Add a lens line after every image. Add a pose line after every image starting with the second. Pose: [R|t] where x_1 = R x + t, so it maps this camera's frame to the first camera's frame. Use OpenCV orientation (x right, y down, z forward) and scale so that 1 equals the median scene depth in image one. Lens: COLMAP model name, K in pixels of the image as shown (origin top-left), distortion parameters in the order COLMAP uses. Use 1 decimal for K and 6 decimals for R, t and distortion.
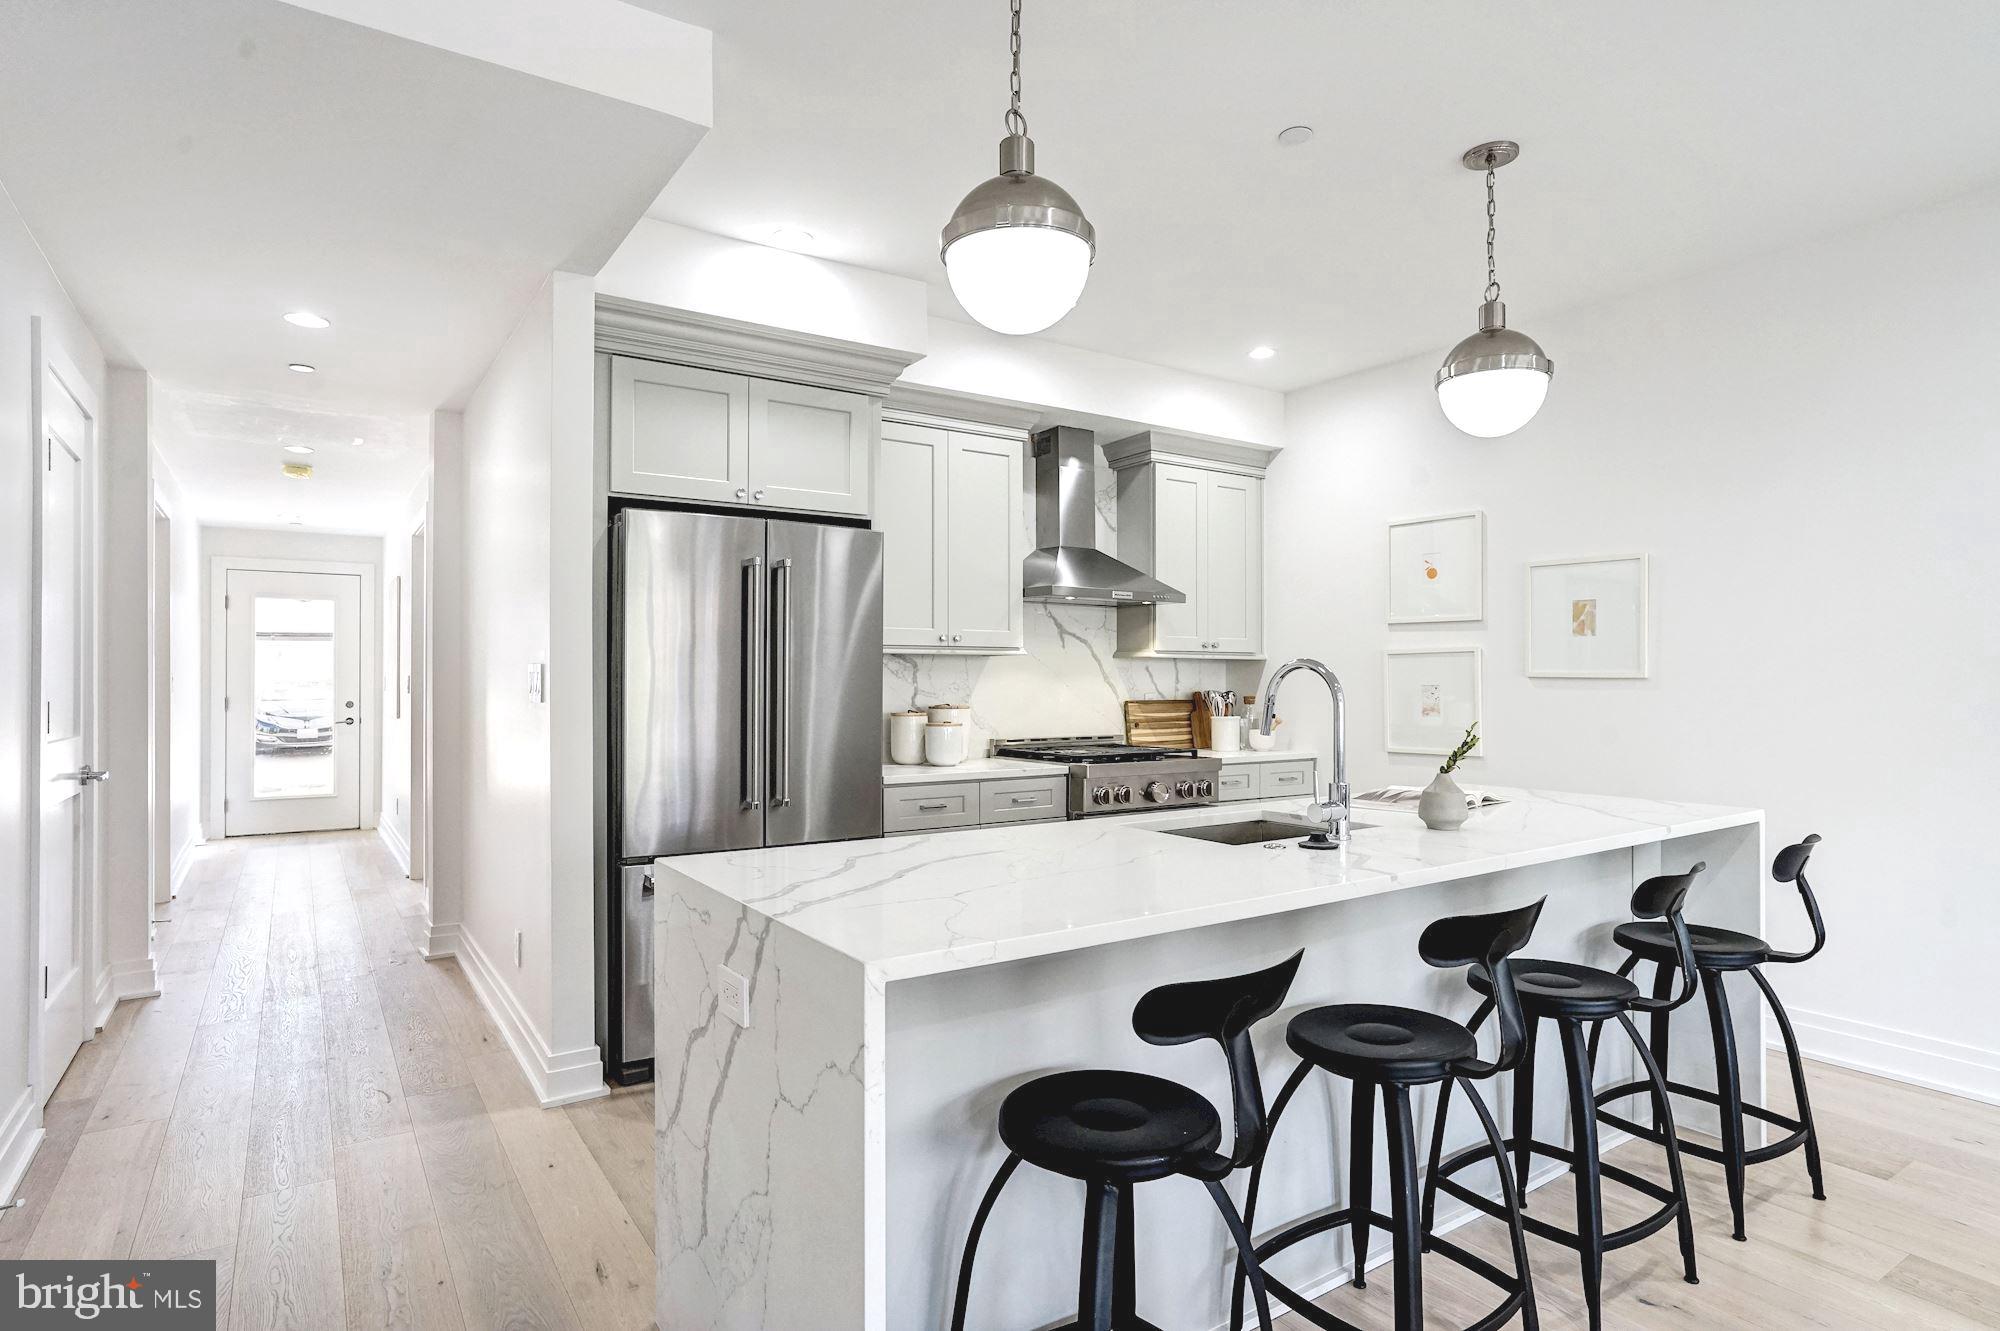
lens RADIAL K [[1052.4, 0, 1000.0], [0, 1052.4, 665.5], [0, 0, 1]] dist [-0.002310, 0.000285]
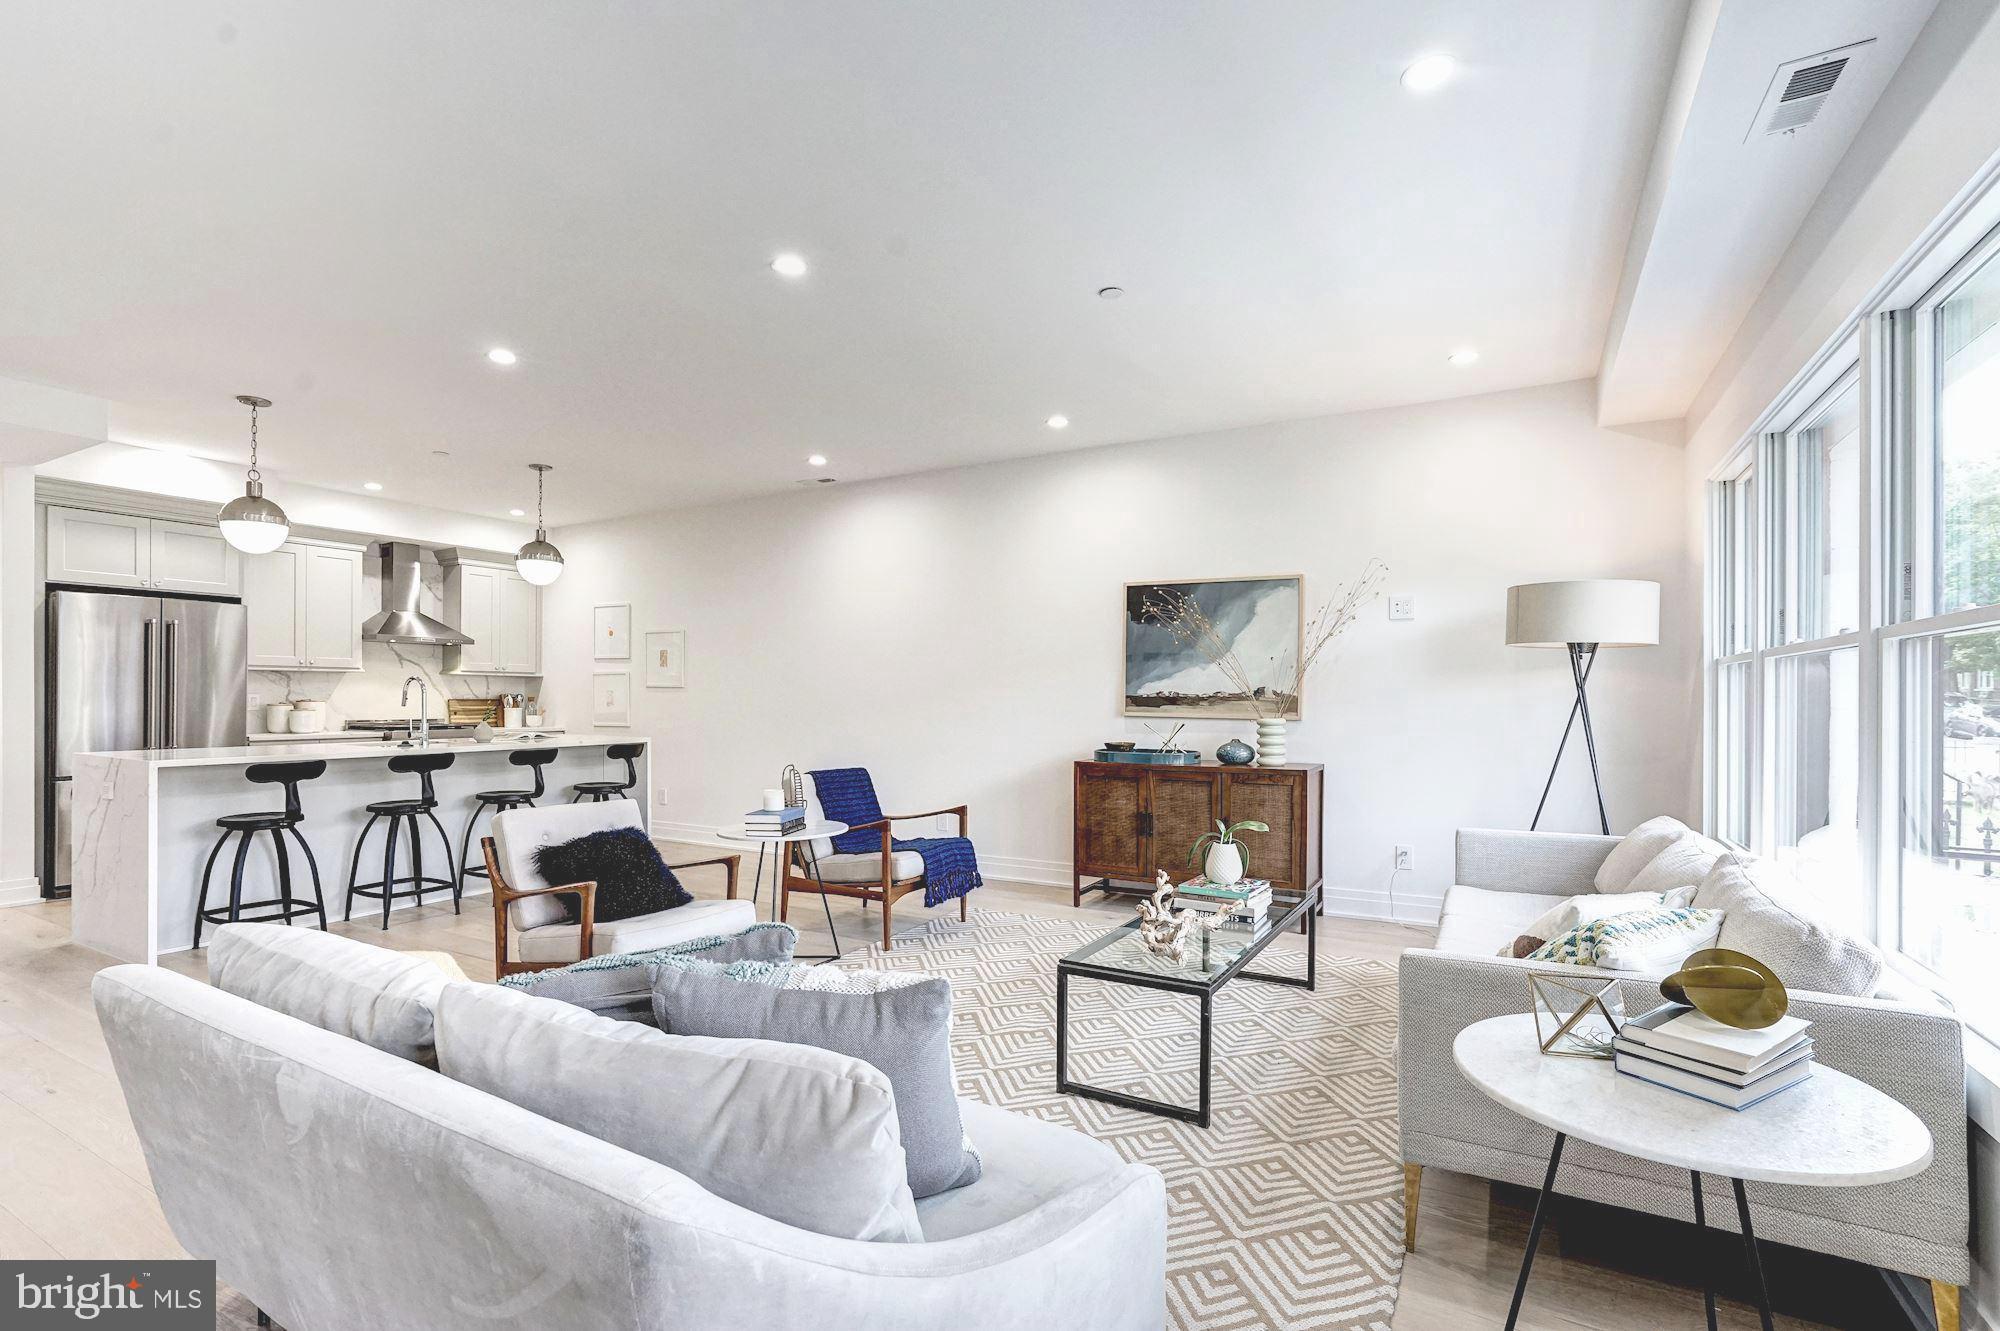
lens RADIAL K [[906.6, 0, 960.9], [0, 906.6, 688.8], [0, 0, 1]] dist [-0.001152, 0.012648]
pose [[0.907733, 0.005310, 0.419515, 0.301770], [-0.009010, 0.999936, 0.006839, -0.001788], [-0.419451, -0.009988, 0.907723, -0.834381]]
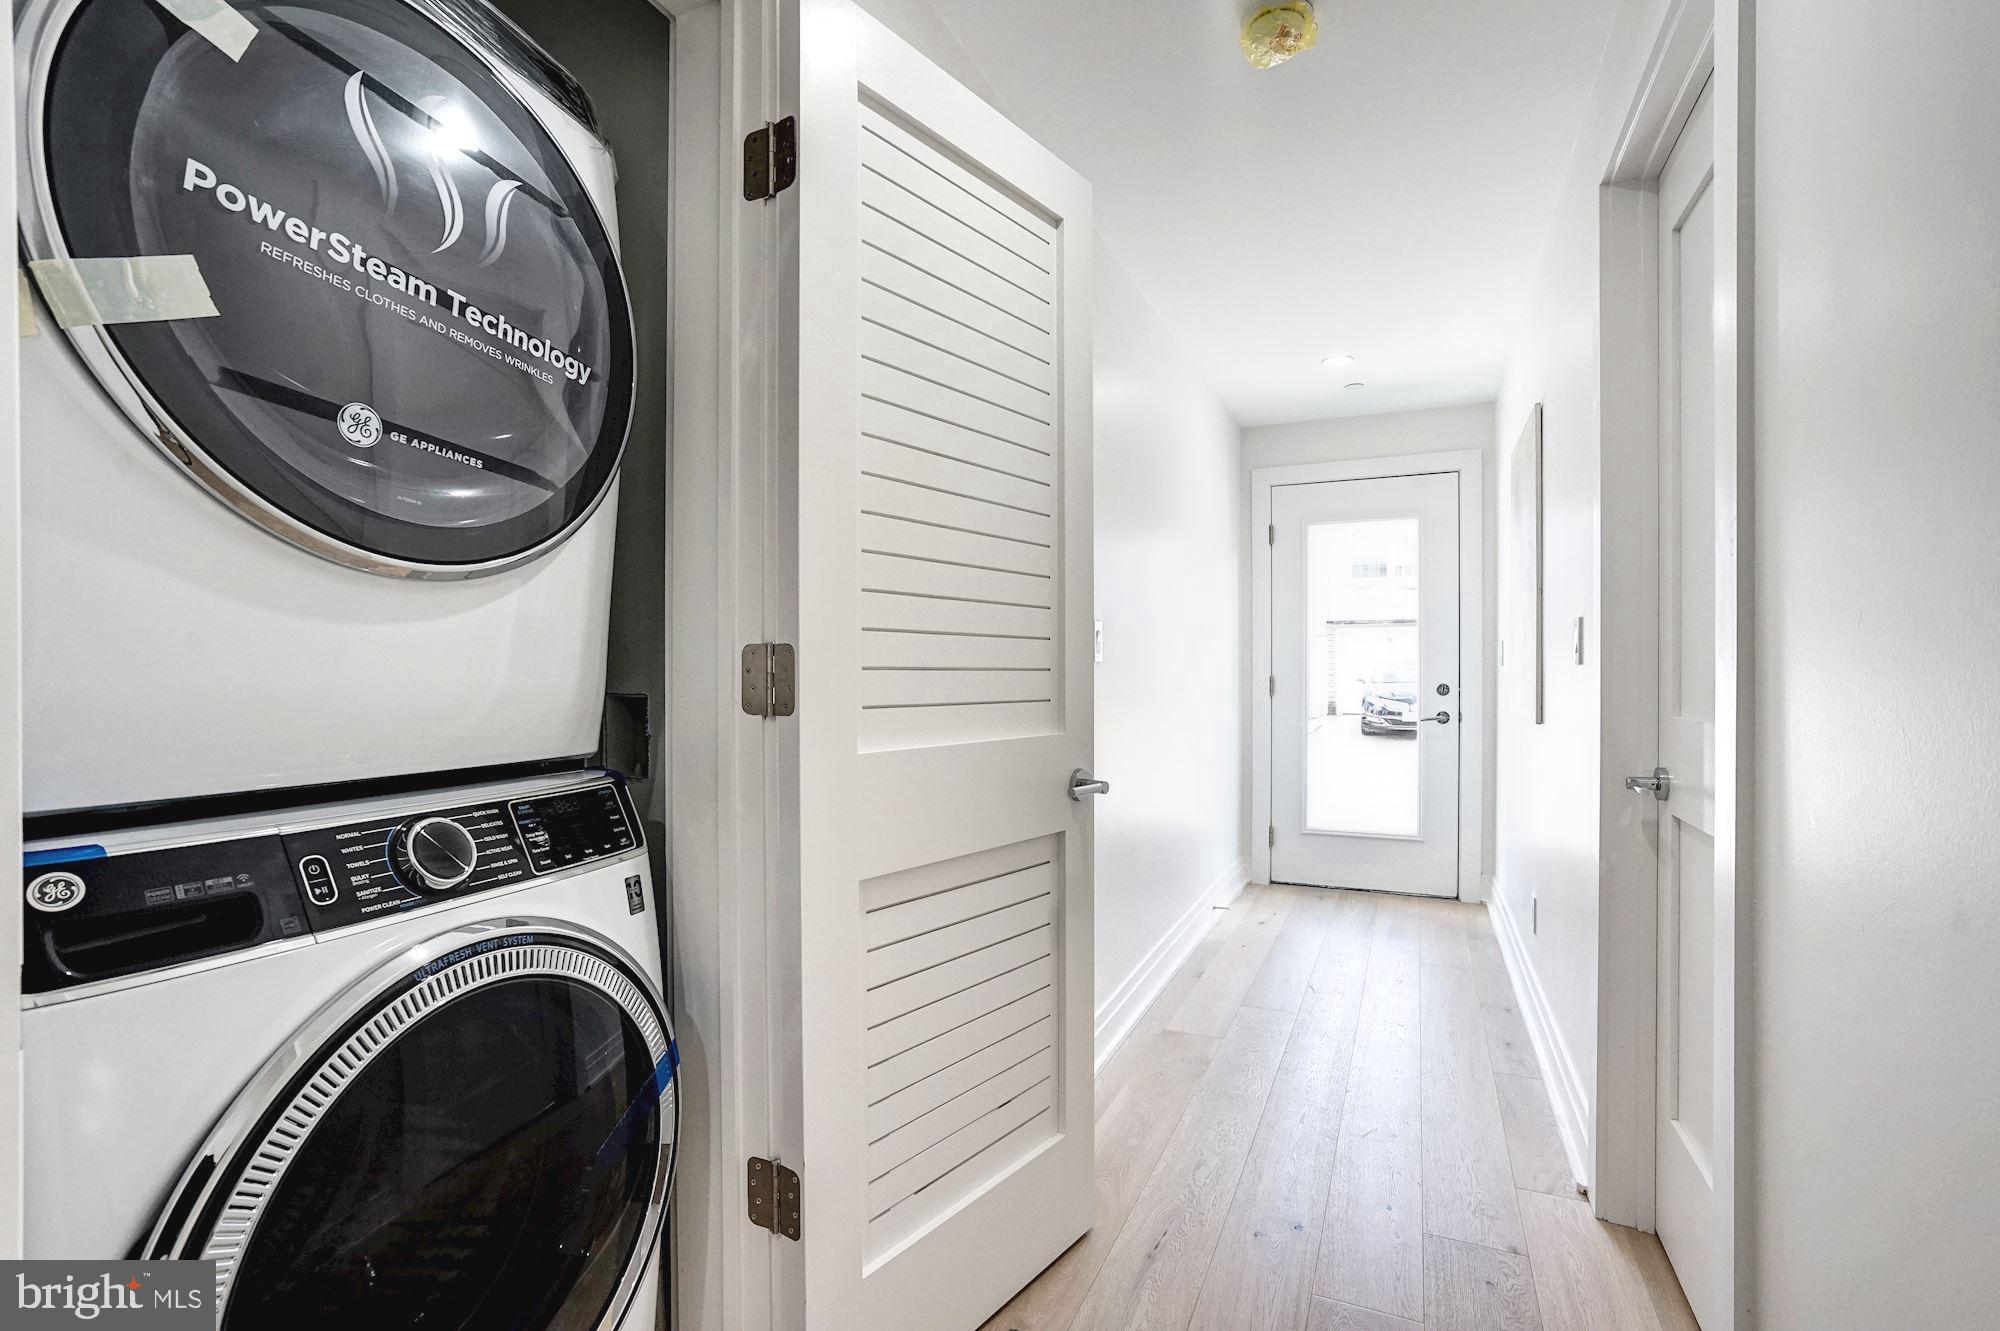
lens RADIAL K [[906.6, 0, 960.9], [0, 906.6, 688.8], [0, 0, 1]] dist [-0.001152, 0.012648]
pose [[0.493498, 0.019573, -0.869527, -0.231029], [0.013206, 0.999463, 0.029992, 0.012870], [0.869647, -0.026284, 0.492974, 0.384471]]
